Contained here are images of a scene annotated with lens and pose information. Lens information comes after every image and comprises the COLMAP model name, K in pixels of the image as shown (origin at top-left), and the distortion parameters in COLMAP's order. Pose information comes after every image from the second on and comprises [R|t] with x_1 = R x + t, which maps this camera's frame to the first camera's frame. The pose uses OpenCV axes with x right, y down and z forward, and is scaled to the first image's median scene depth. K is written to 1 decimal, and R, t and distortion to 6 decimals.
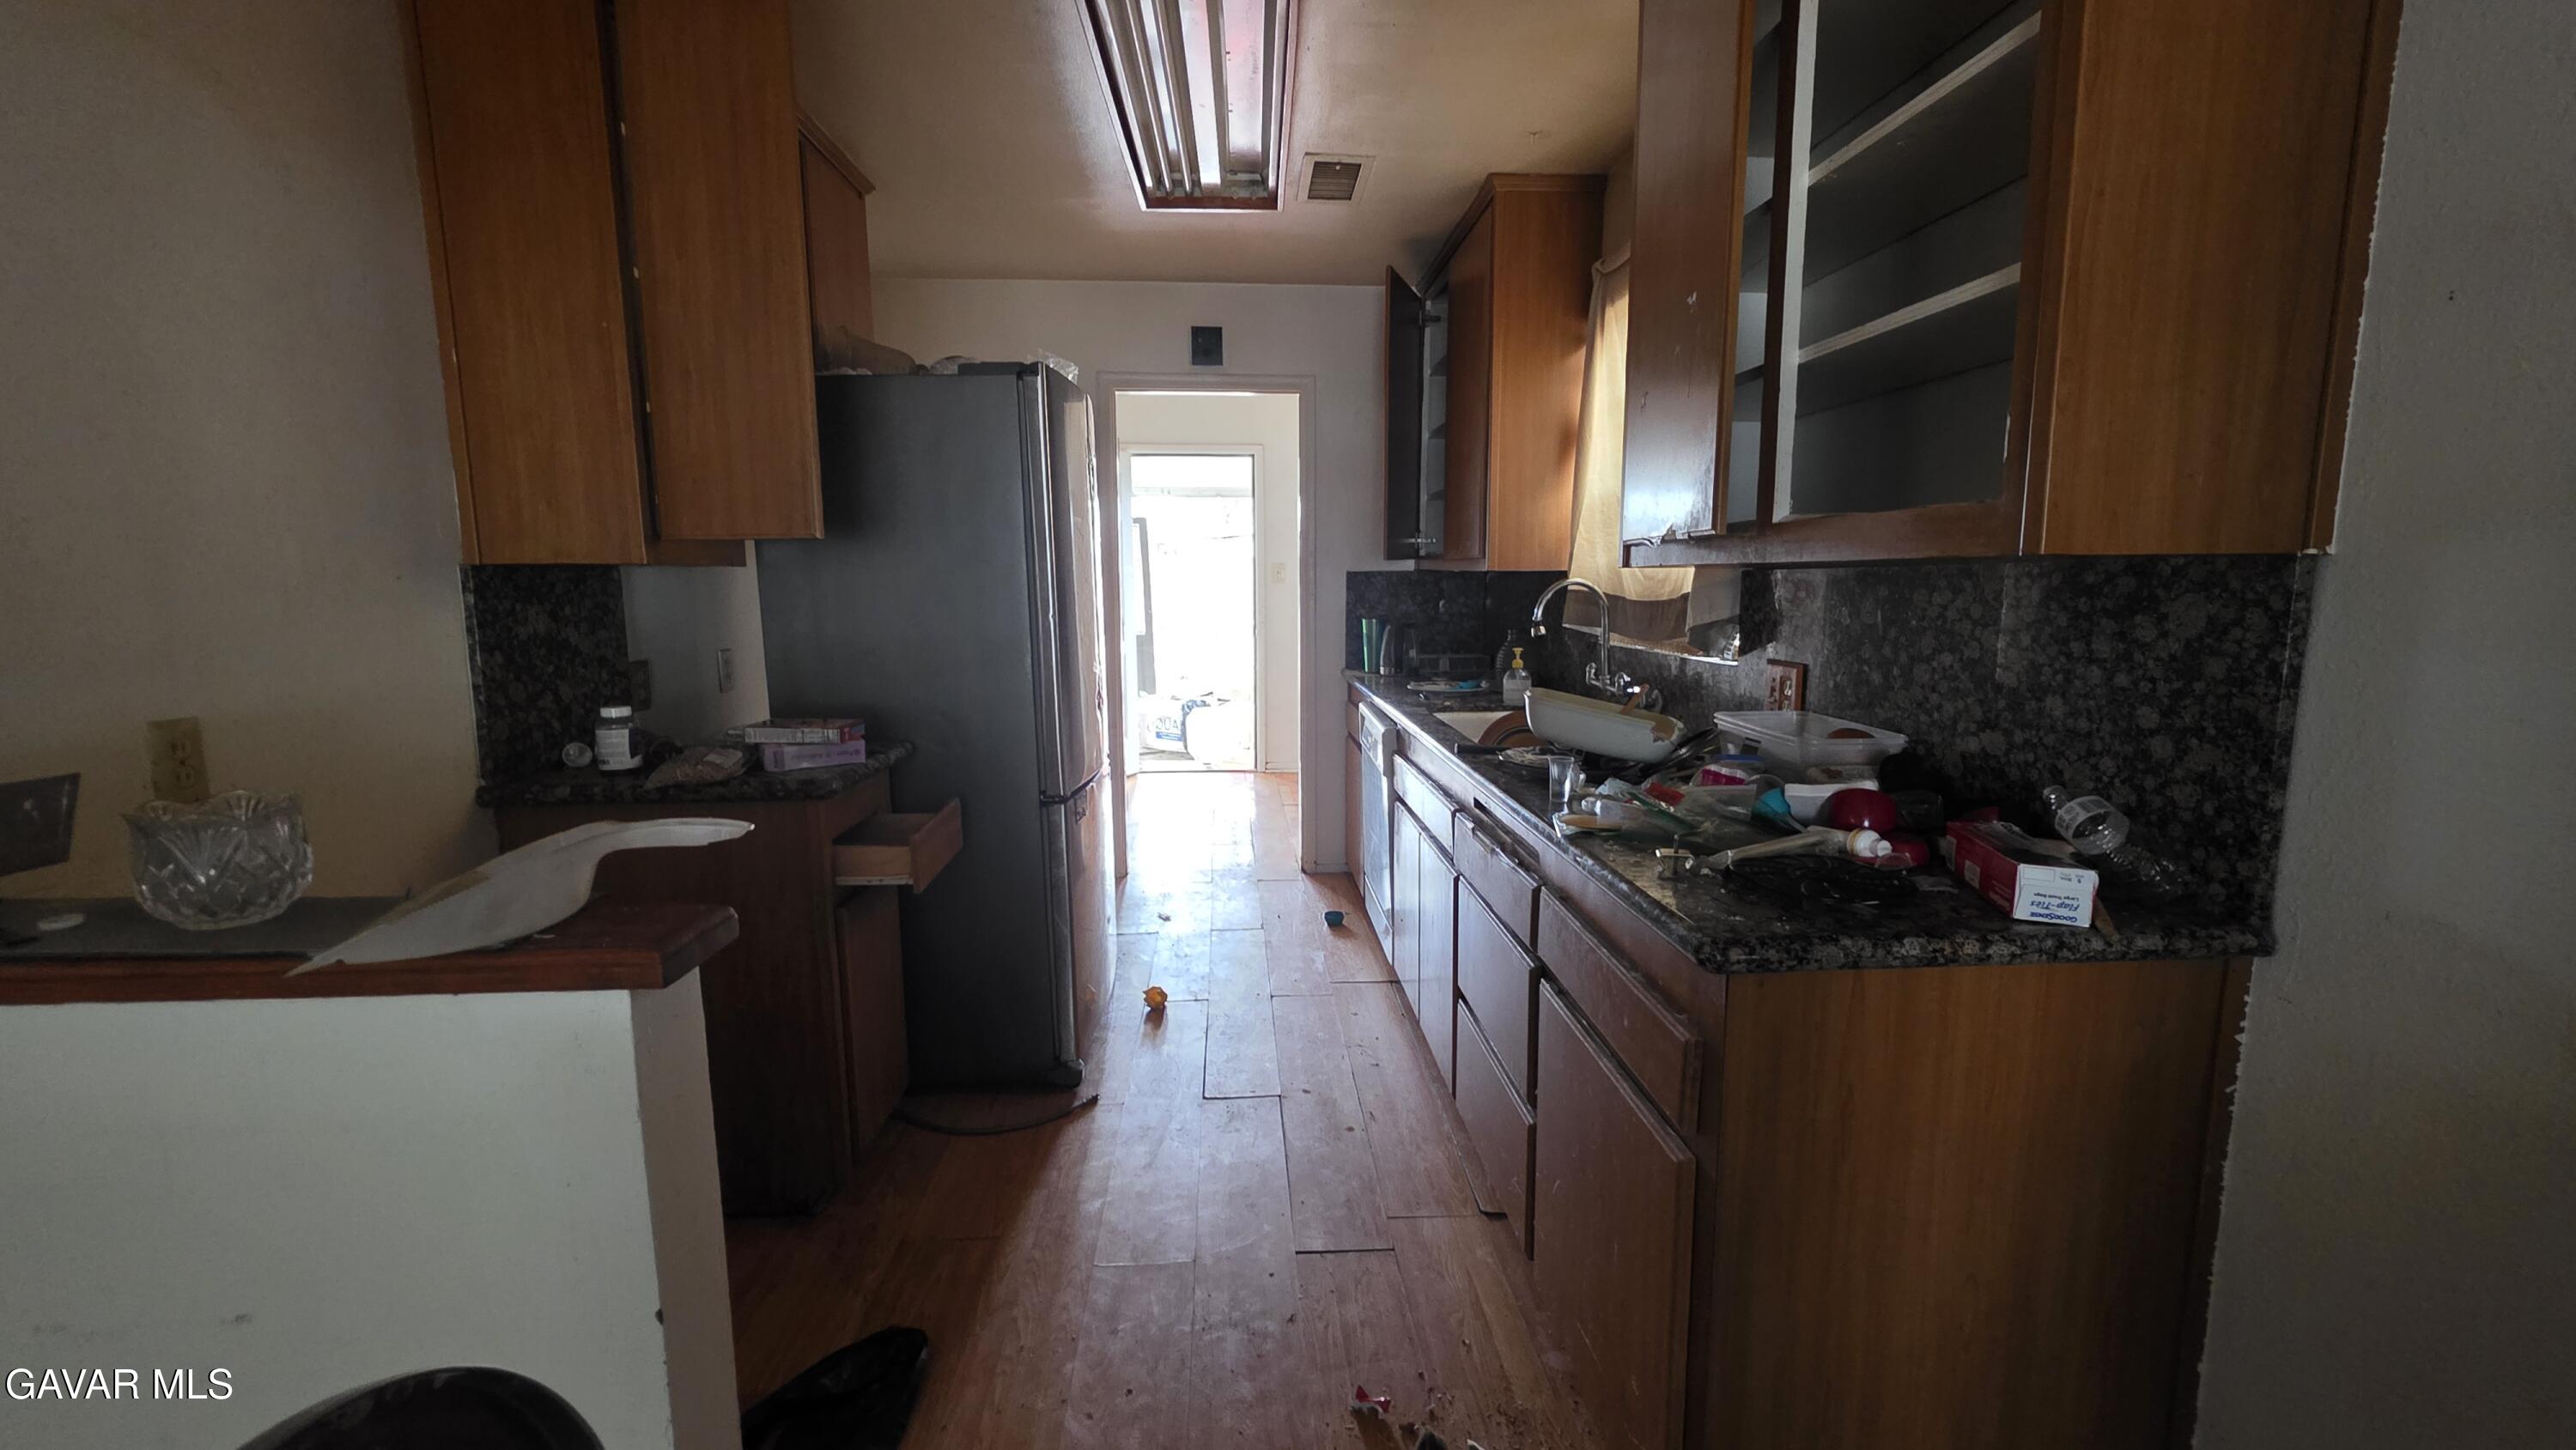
lens RADIAL K [[1011.8, 0, 1310.6], [0, 1011.8, 725.0], [0, 0, 1]] dist [0.001959, -0.000009]
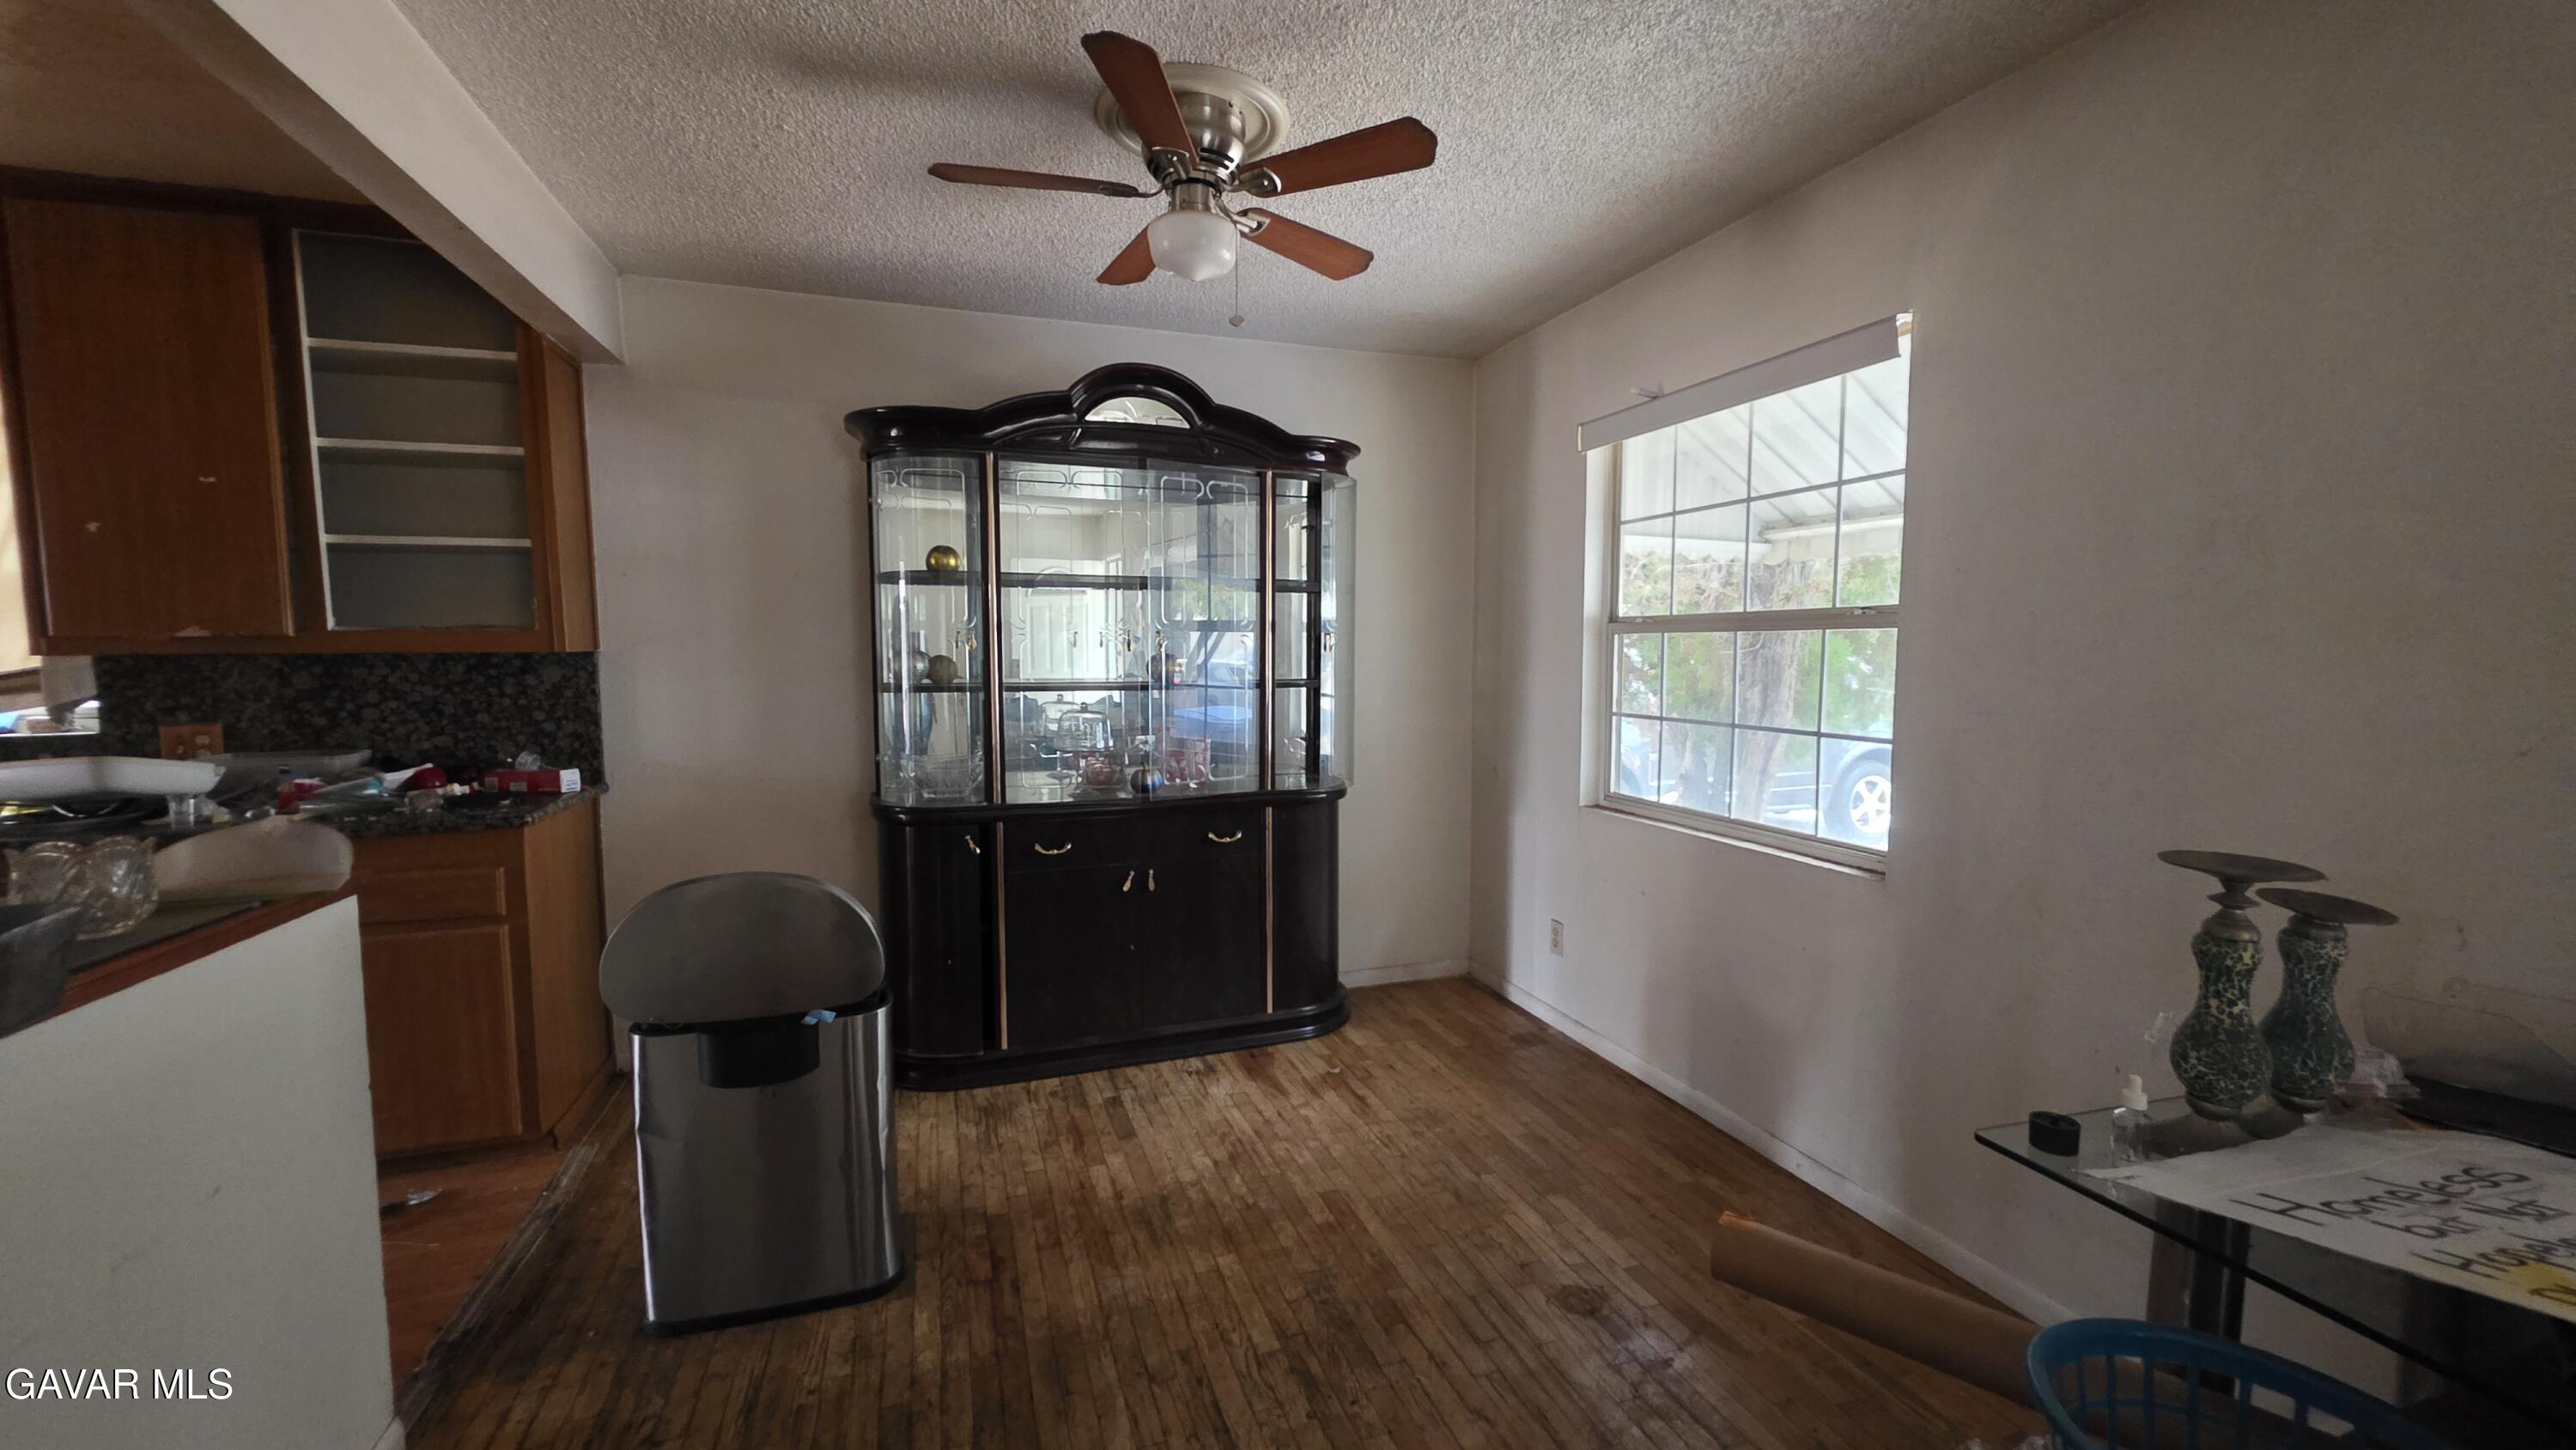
lens RADIAL K [[1011.8, 0, 1310.6], [0, 1011.8, 725.0], [0, 0, 1]] dist [0.001959, -0.000009]
pose [[-0.277770, -0.070566, 0.958052, -2.009673], [0.141042, 0.983495, 0.113333, 0.000016], [-0.950237, 0.166606, -0.263233, -0.135239]]
